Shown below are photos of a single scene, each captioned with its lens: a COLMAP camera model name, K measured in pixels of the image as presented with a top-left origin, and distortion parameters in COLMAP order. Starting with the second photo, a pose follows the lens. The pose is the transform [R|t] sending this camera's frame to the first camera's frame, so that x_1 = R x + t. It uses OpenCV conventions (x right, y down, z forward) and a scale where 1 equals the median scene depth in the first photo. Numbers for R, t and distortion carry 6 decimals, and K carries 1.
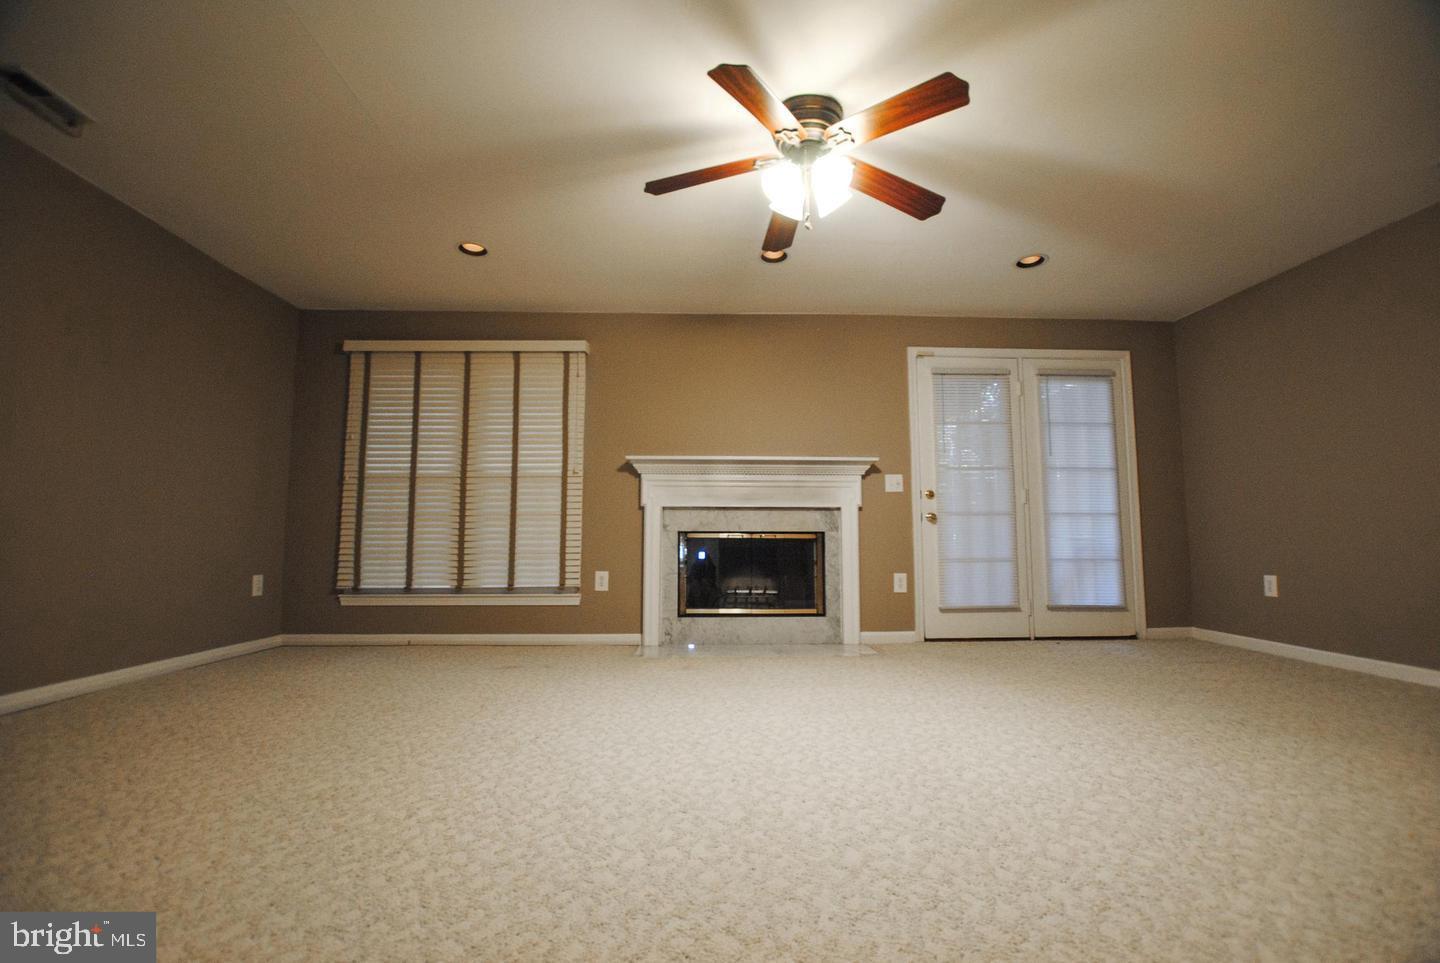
lens RADIAL K [[628.2, 0, 726.6], [0, 628.2, 493.5], [0, 0, 1]] dist [-0.030010, 0.000494]
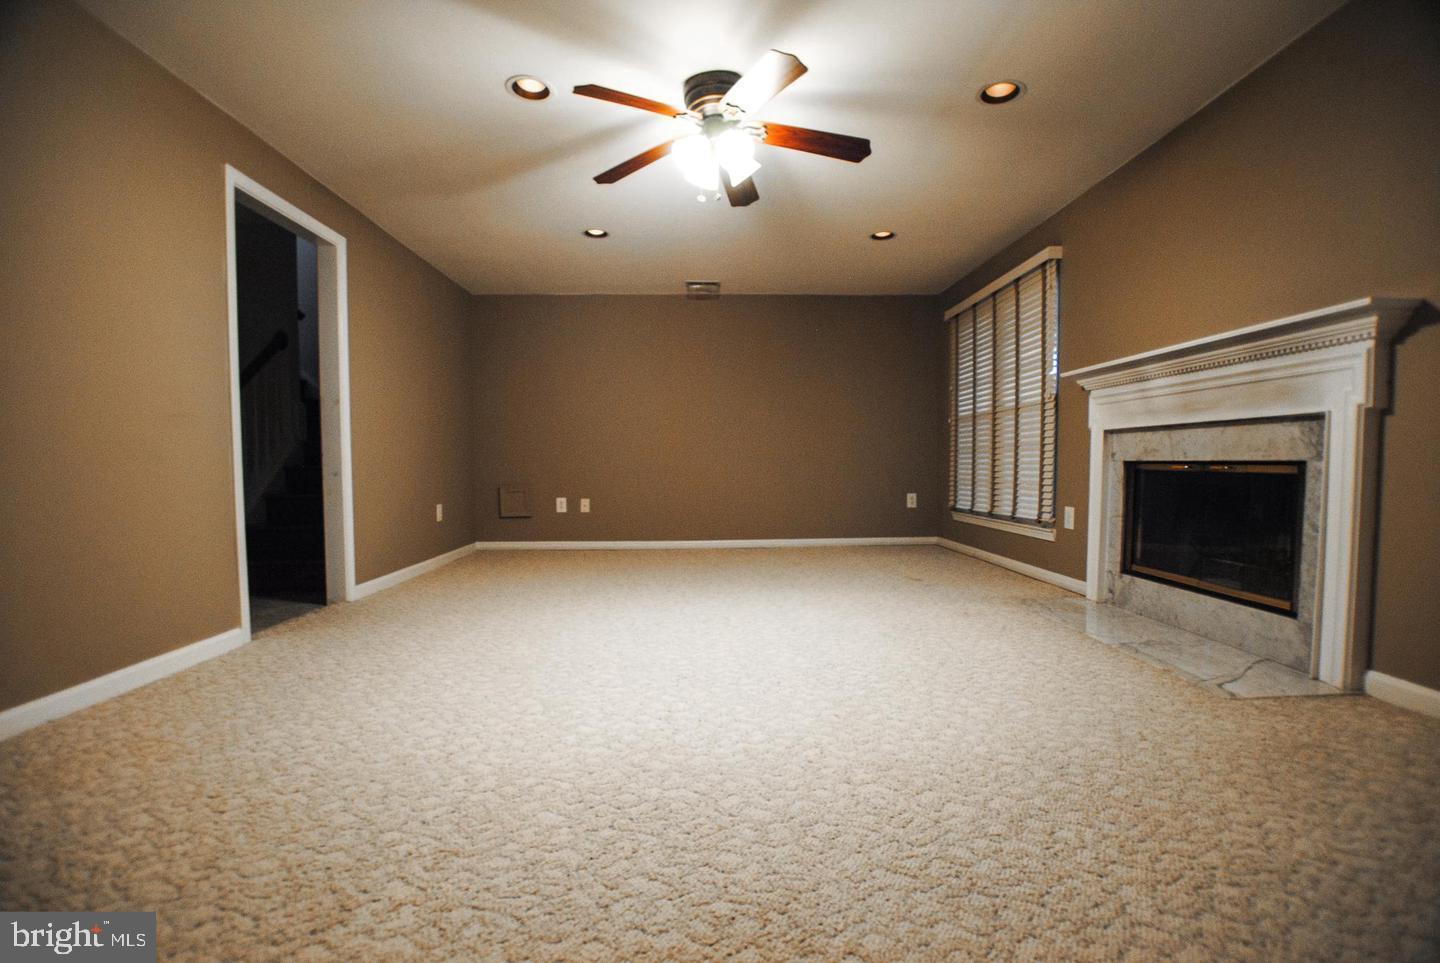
lens RADIAL K [[628.2, 0, 726.6], [0, 628.2, 493.5], [0, 0, 1]] dist [-0.030010, 0.000494]
pose [[0.003844, 0.047706, -0.998854, 0.675926], [0.092637, 0.994549, 0.047857, 0.018757], [0.995693, -0.092715, -0.000596, 0.524585]]
